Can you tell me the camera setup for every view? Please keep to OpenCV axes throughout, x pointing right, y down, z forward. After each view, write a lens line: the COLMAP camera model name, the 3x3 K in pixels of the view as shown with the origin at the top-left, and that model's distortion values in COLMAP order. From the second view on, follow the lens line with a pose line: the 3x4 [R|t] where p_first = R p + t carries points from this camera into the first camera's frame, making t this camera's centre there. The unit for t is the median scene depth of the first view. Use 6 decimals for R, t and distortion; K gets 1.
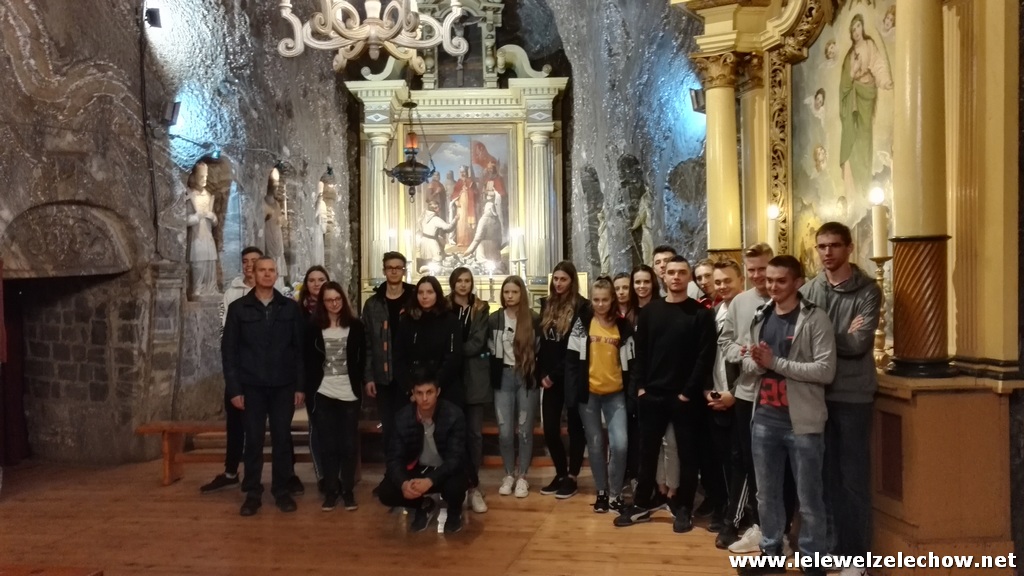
lens RADIAL K [[828.1, 0, 514.2], [0, 828.1, 295.2], [0, 0, 1]] dist [0.036830, -0.001066]
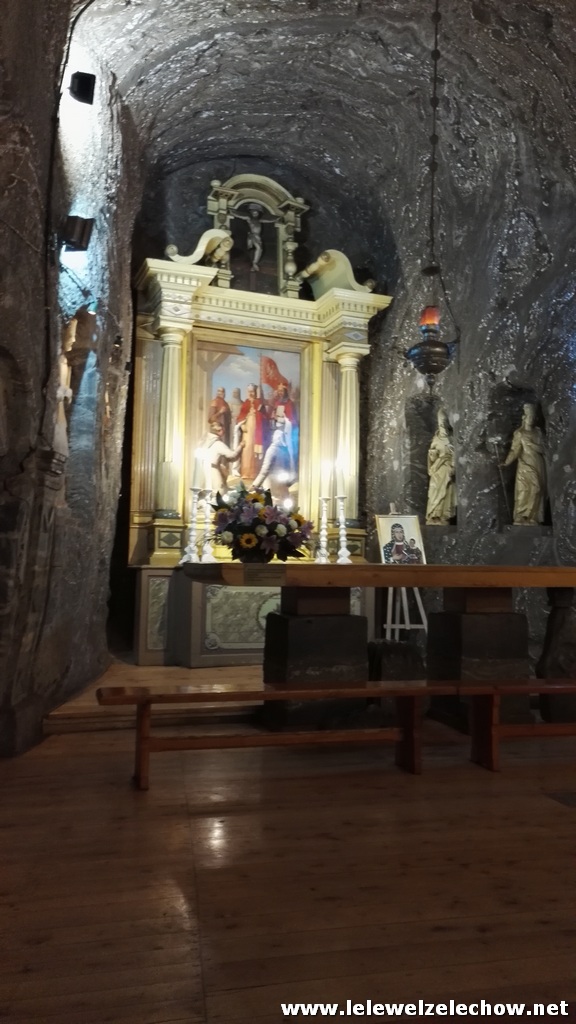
lens RADIAL K [[828.1, 0, 288.0], [0, 828.1, 512.0], [0, 0, 1]] dist [0.036830, -0.001066]
pose [[0.926293, 0.057107, 0.372452, -0.395642], [-0.028816, 0.996290, -0.081092, 0.047622], [-0.375701, 0.064382, 0.924502, 0.258703]]
